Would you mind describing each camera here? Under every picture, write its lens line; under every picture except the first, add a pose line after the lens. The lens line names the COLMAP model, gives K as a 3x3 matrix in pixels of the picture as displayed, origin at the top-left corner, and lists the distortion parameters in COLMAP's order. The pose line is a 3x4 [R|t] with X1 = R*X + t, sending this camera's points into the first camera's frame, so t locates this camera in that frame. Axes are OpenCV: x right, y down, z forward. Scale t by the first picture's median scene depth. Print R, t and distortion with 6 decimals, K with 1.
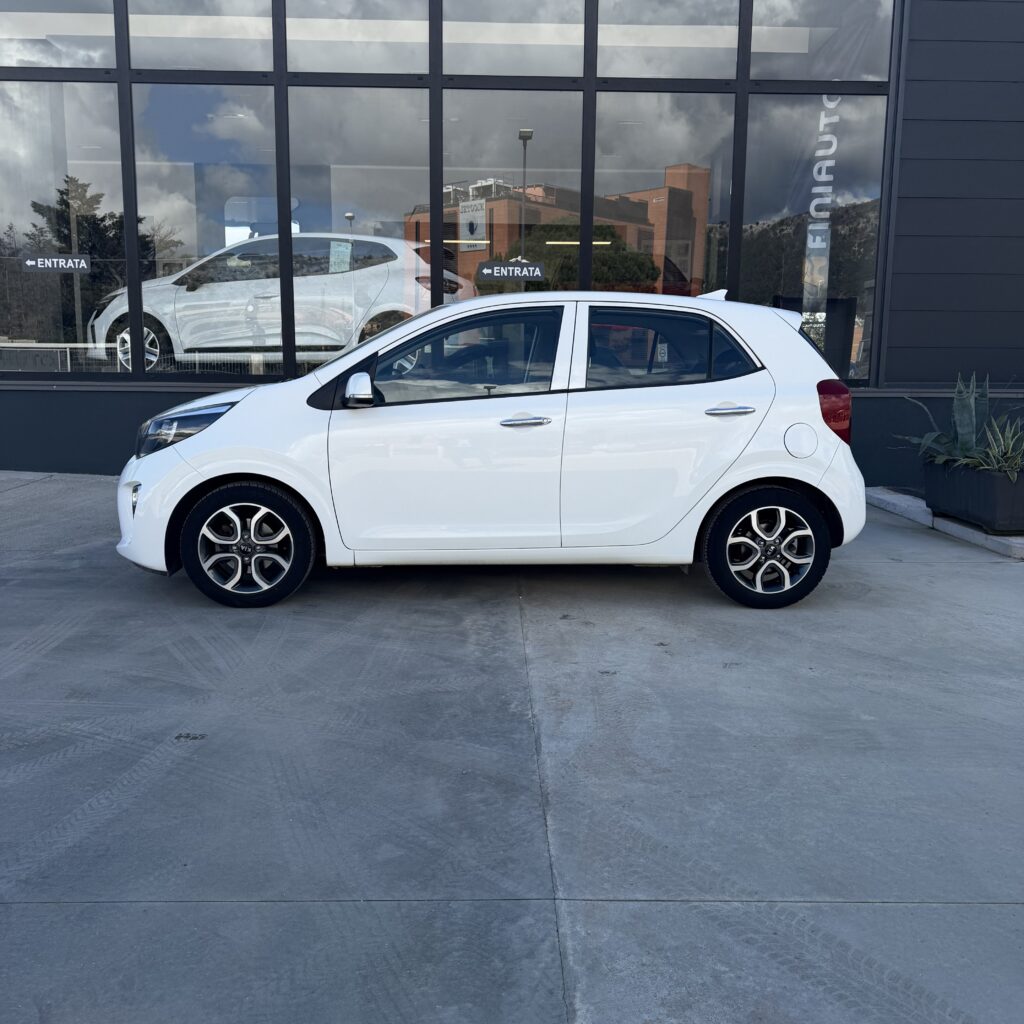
lens RADIAL K [[950.8, 0, 512.0], [0, 950.8, 512.0], [0, 0, 1]] dist [0.177537, -0.375036]
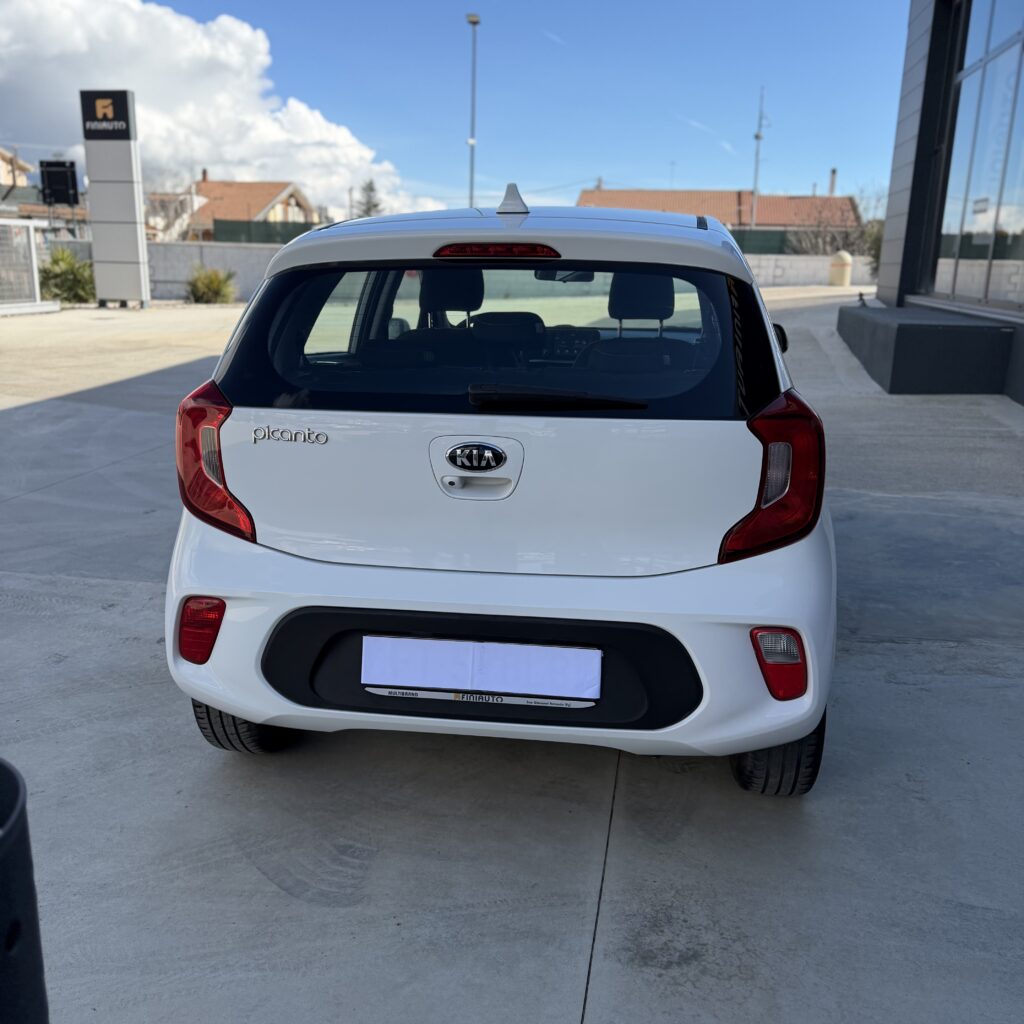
lens RADIAL K [[950.8, 0, 512.0], [0, 950.8, 512.0], [0, 0, 1]] dist [0.177537, -0.375036]
pose [[-0.206325, 0.239123, -0.948815, 0.828533], [-0.160404, 0.948295, 0.273873, -0.246233], [0.965246, 0.208701, -0.157300, 1.301986]]
